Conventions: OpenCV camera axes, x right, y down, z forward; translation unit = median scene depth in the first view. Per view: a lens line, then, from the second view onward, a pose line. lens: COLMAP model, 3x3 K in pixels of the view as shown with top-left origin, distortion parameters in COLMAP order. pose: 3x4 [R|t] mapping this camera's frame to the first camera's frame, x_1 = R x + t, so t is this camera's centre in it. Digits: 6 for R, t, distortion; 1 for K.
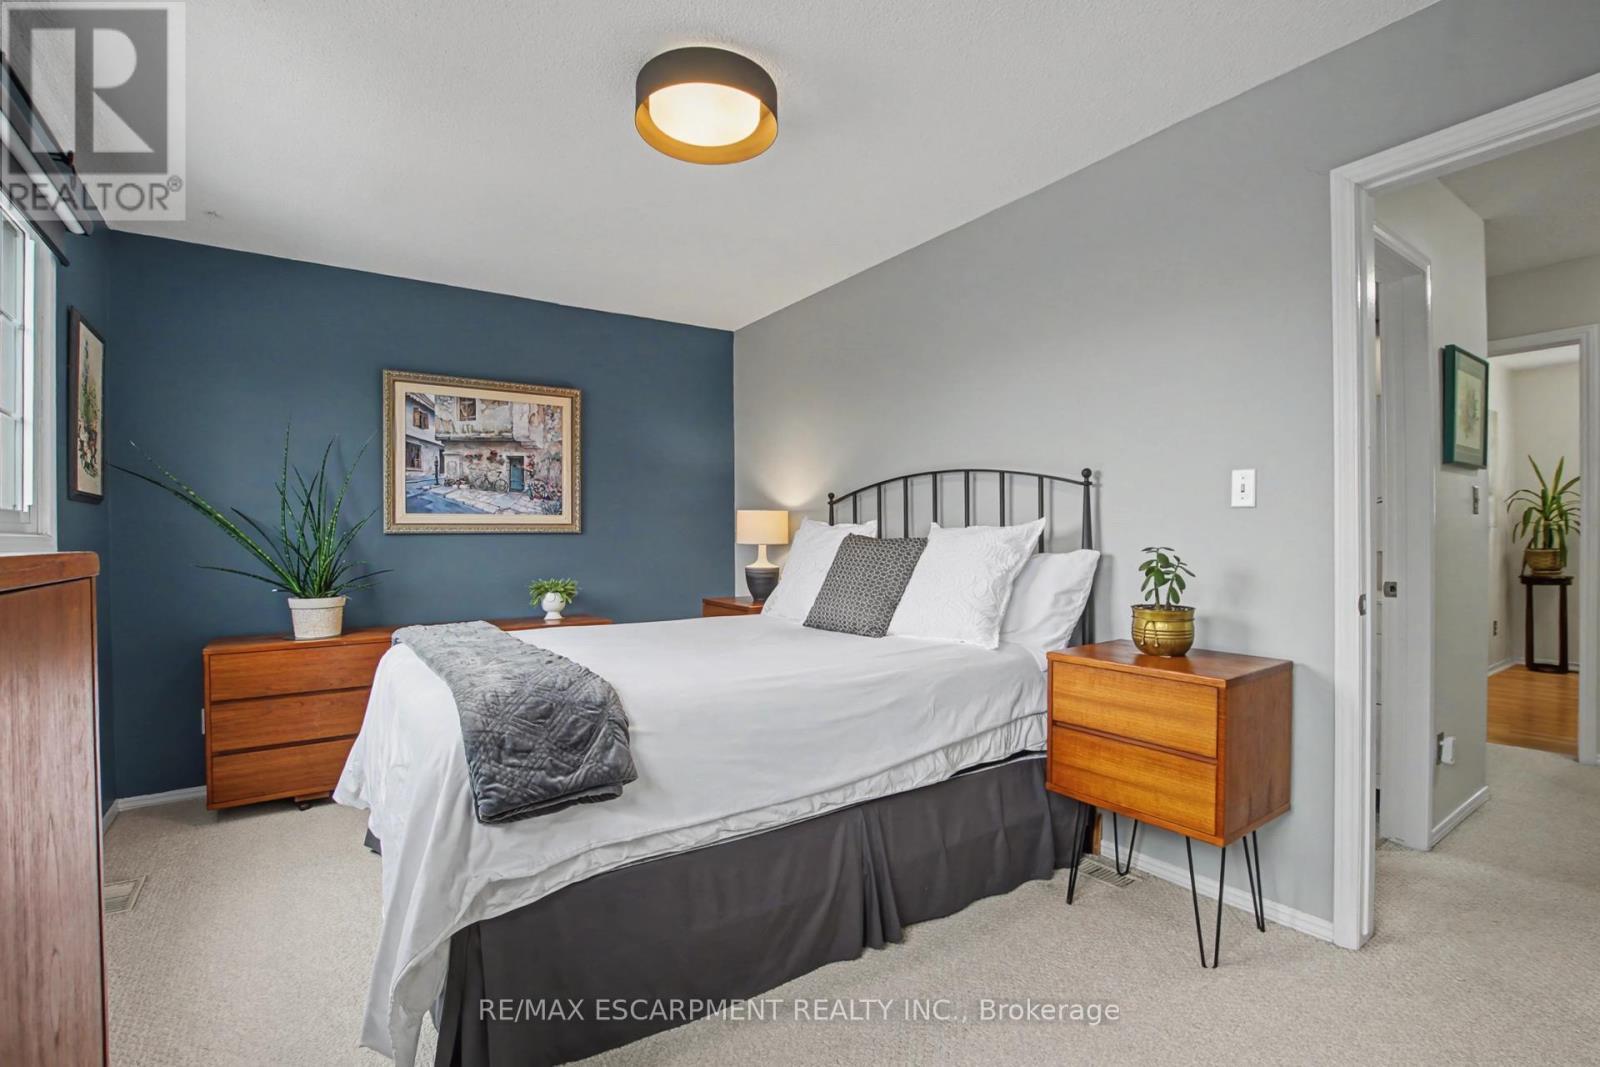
lens RADIAL K [[743.5, 0, 805.2], [0, 743.5, 540.3], [0, 0, 1]] dist [-0.030788, 0.003813]
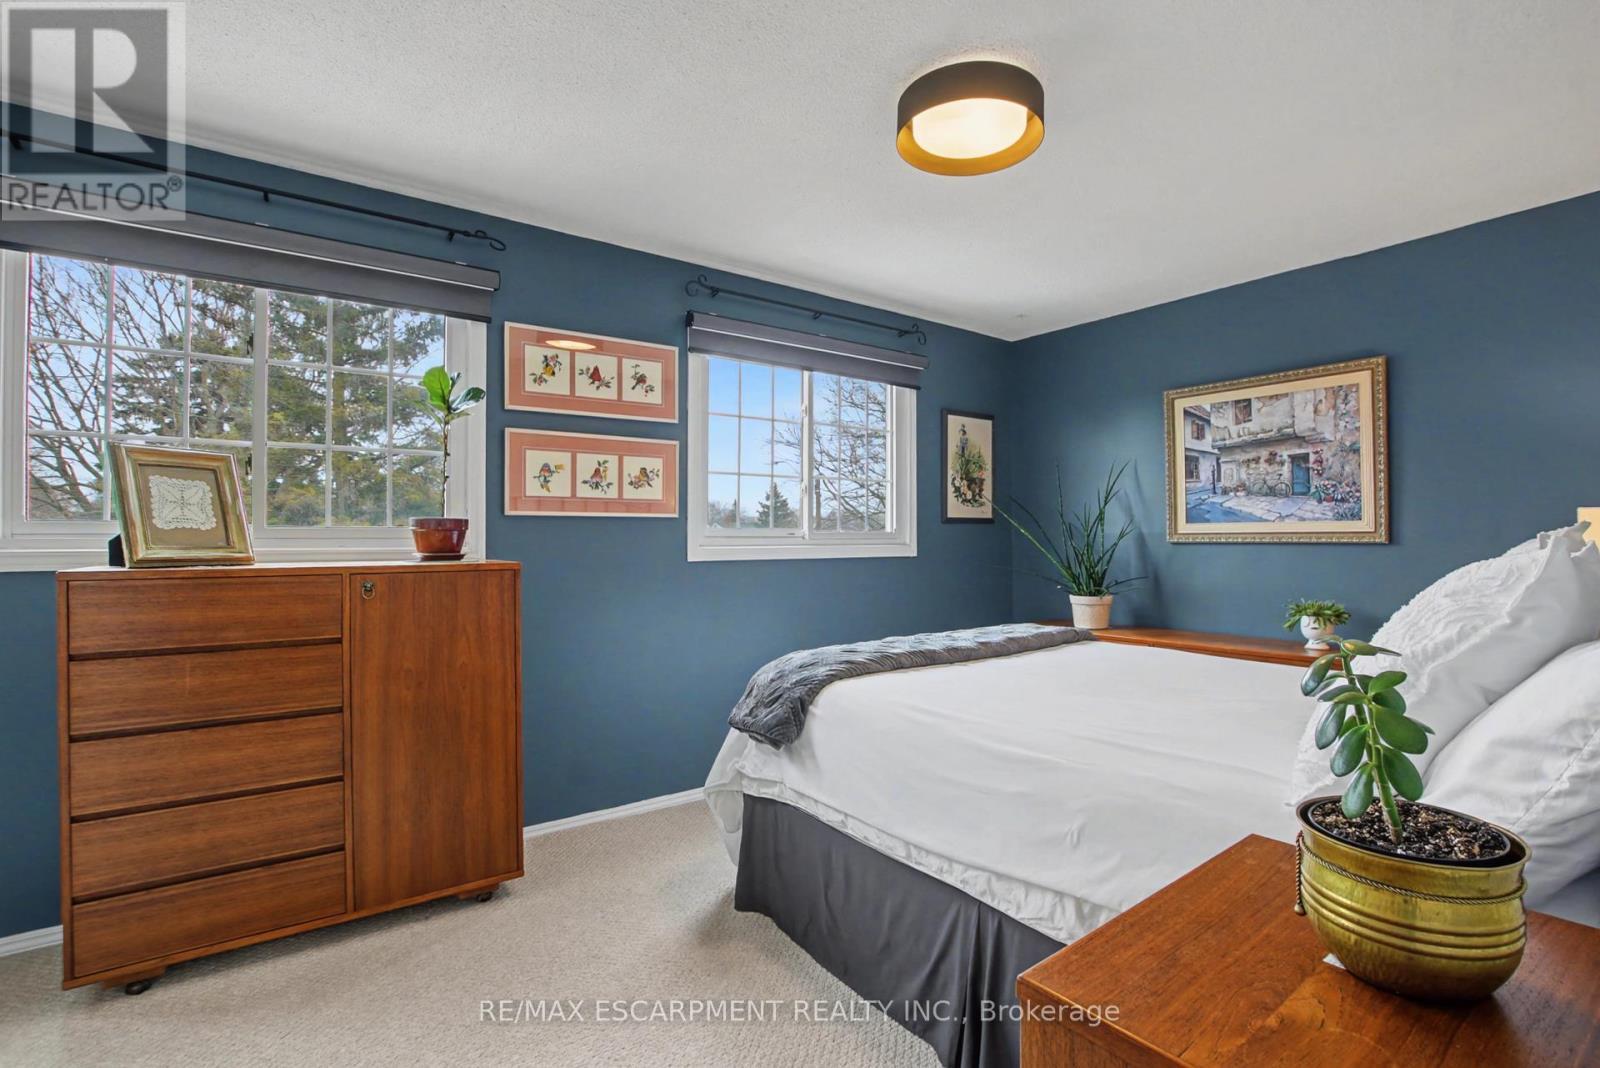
lens RADIAL K [[743.5, 0, 805.1], [0, 743.5, 532.4], [0, 0, 1]] dist [-0.030788, 0.003813]
pose [[0.026941, 0.000858, -0.999637, 0.465155], [0.001899, 0.999998, 0.000909, -0.025008], [0.999635, -0.001923, 0.026940, 0.416934]]
